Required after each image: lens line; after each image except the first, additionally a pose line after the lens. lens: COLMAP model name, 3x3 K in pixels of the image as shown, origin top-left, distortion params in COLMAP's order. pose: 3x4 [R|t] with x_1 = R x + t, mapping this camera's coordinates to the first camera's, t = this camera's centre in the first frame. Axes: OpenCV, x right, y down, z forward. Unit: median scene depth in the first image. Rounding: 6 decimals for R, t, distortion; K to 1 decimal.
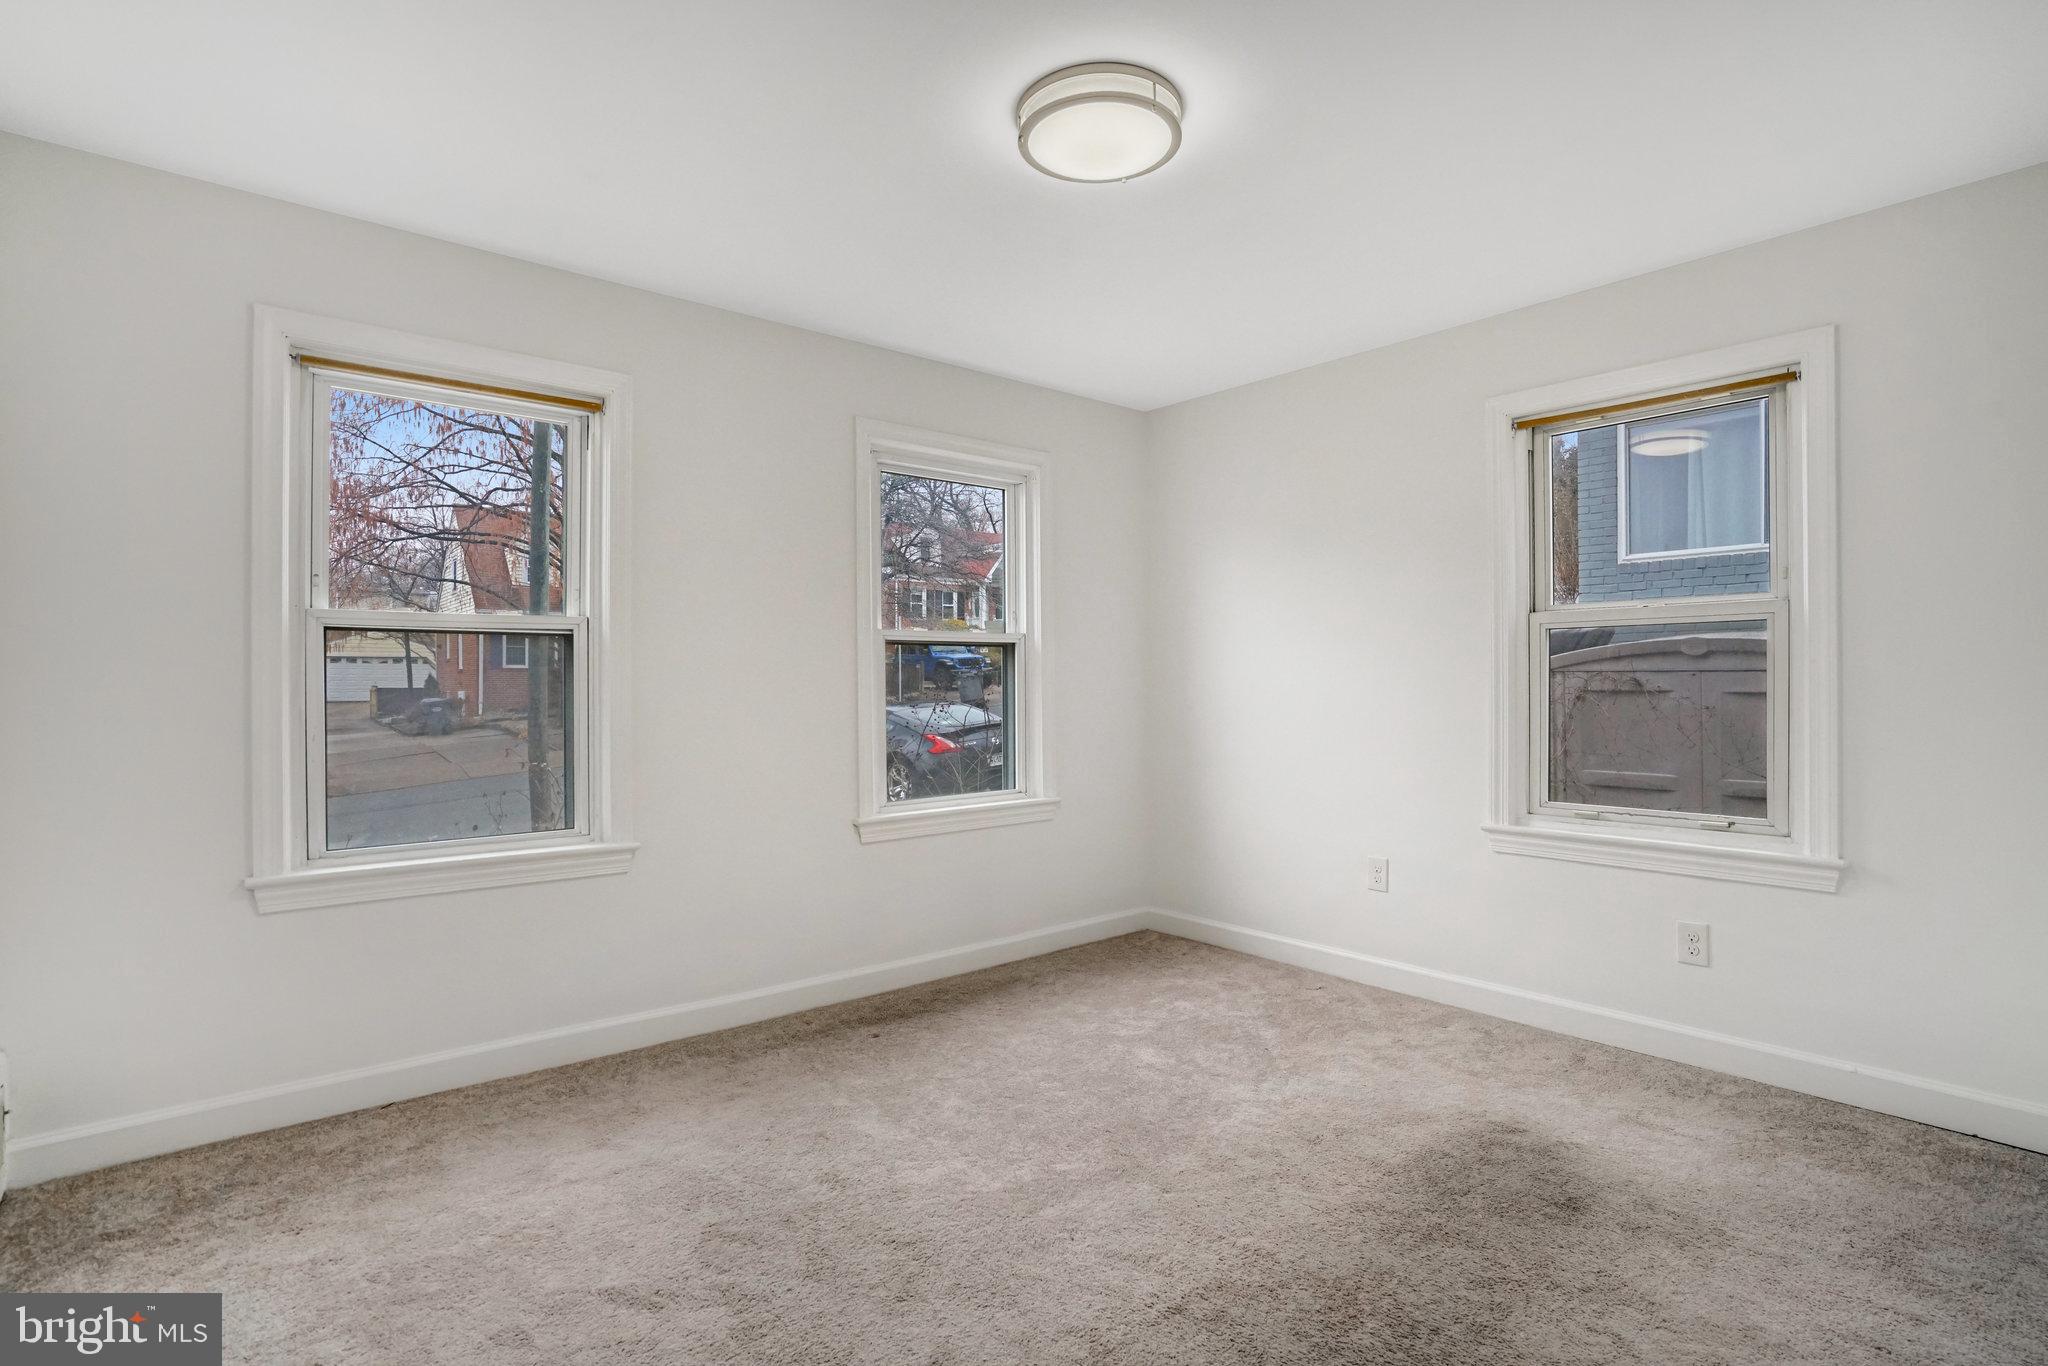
lens RADIAL K [[990.8, 0, 1029.9], [0, 990.8, 681.8], [0, 0, 1]] dist [-0.056252, 0.021687]
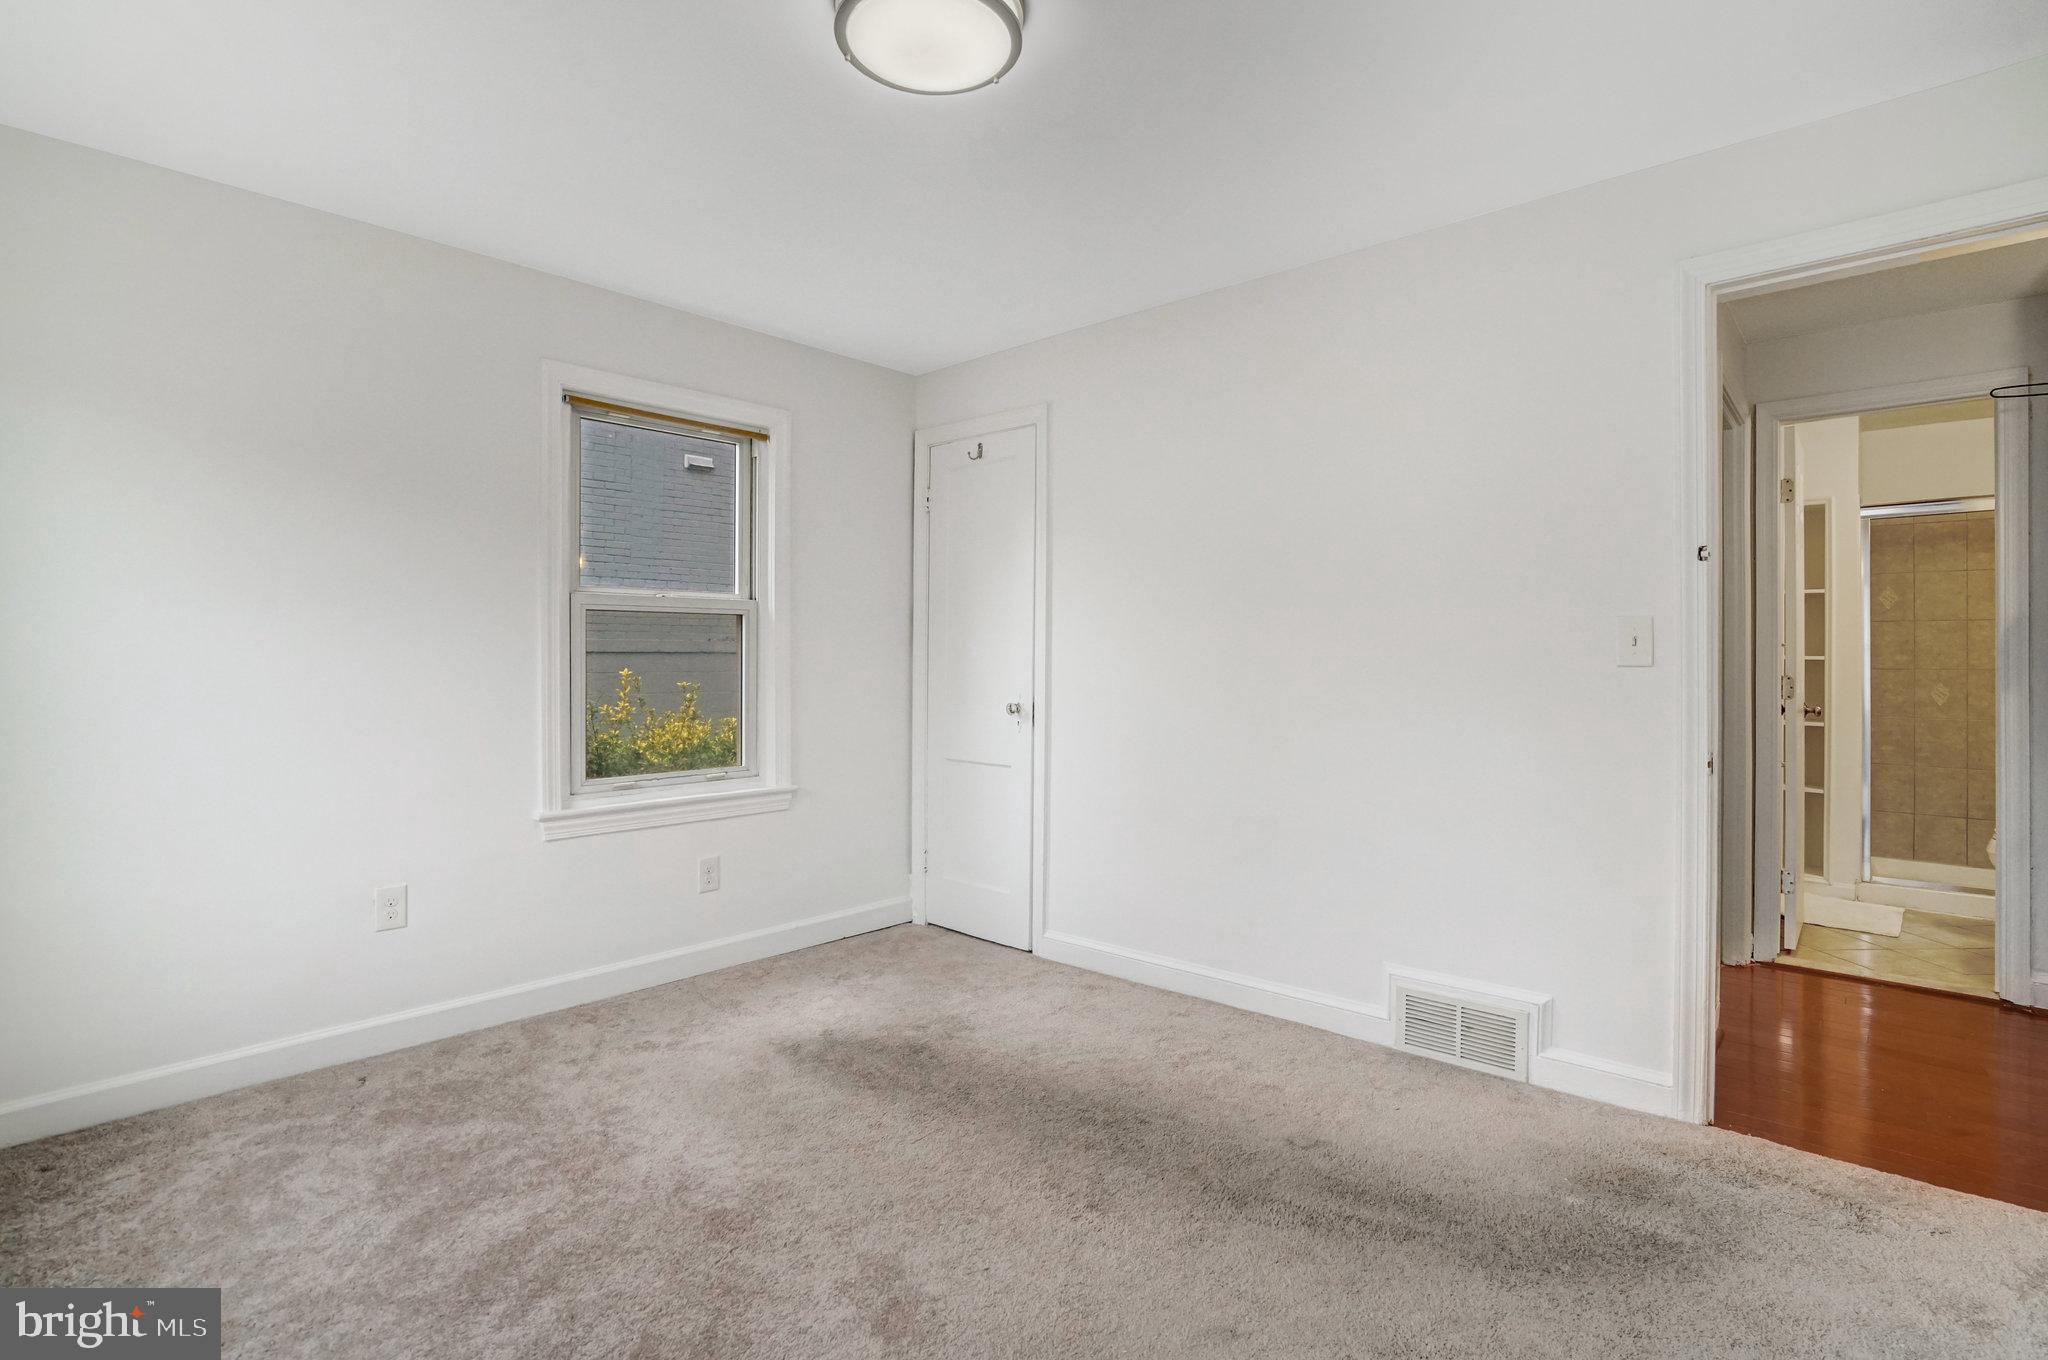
lens RADIAL K [[990.8, 0, 1029.9], [0, 990.8, 678.8], [0, 0, 1]] dist [-0.056252, 0.021687]
pose [[-0.138336, -0.018418, 0.990214, -0.544315], [-0.001288, 0.999830, 0.018416, -0.002827], [-0.990384, 0.001272, -0.138337, 0.681657]]
